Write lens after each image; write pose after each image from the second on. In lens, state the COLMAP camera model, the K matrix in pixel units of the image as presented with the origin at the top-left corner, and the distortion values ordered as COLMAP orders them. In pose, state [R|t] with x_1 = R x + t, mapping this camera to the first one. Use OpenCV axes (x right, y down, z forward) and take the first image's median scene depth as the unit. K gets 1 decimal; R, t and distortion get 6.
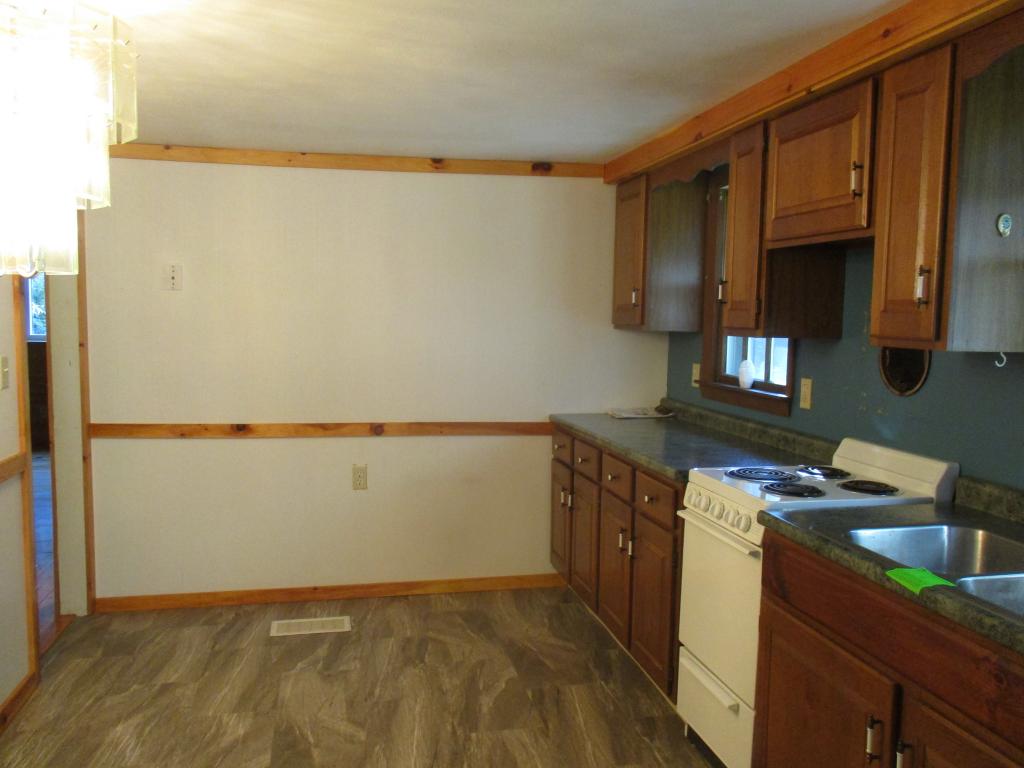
lens RADIAL K [[853.9, 0, 511.9], [0, 853.9, 387.0], [0, 0, 1]] dist [0.027729, 0.005274]
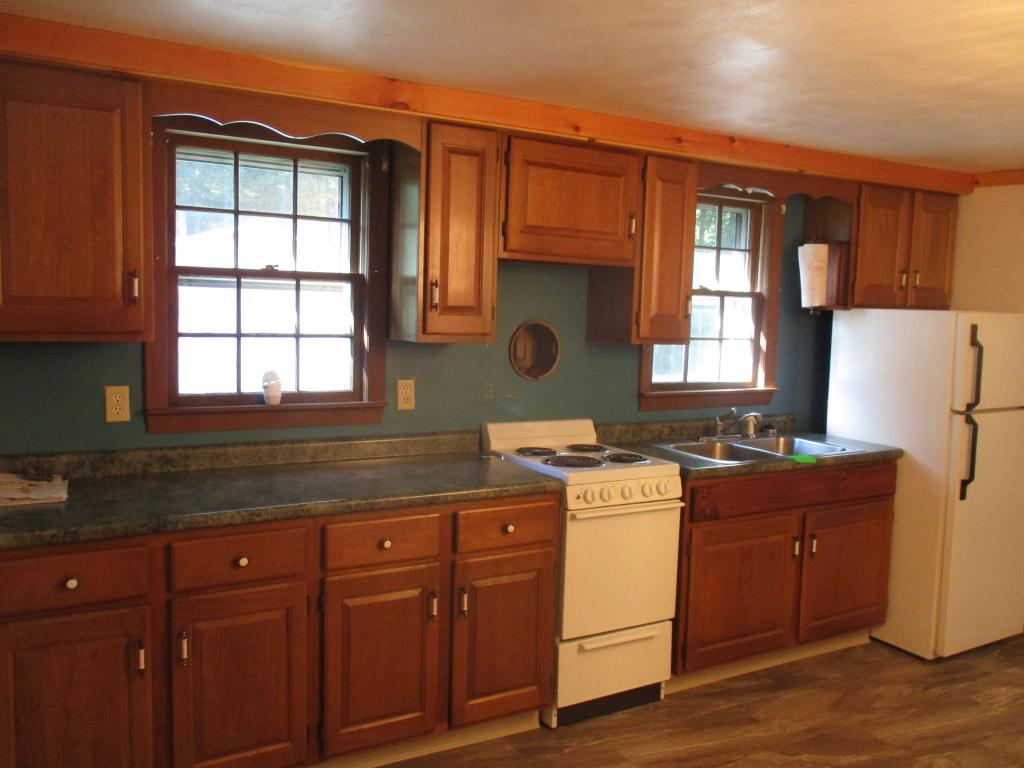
lens RADIAL K [[853.9, 0, 521.9], [0, 853.9, 377.2], [0, 0, 1]] dist [0.027729, 0.005274]
pose [[-0.302818, -0.102018, 0.947573, -0.746759], [0.050513, 0.991139, 0.122851, -0.150115], [-0.951709, 0.085066, -0.294981, 1.358058]]
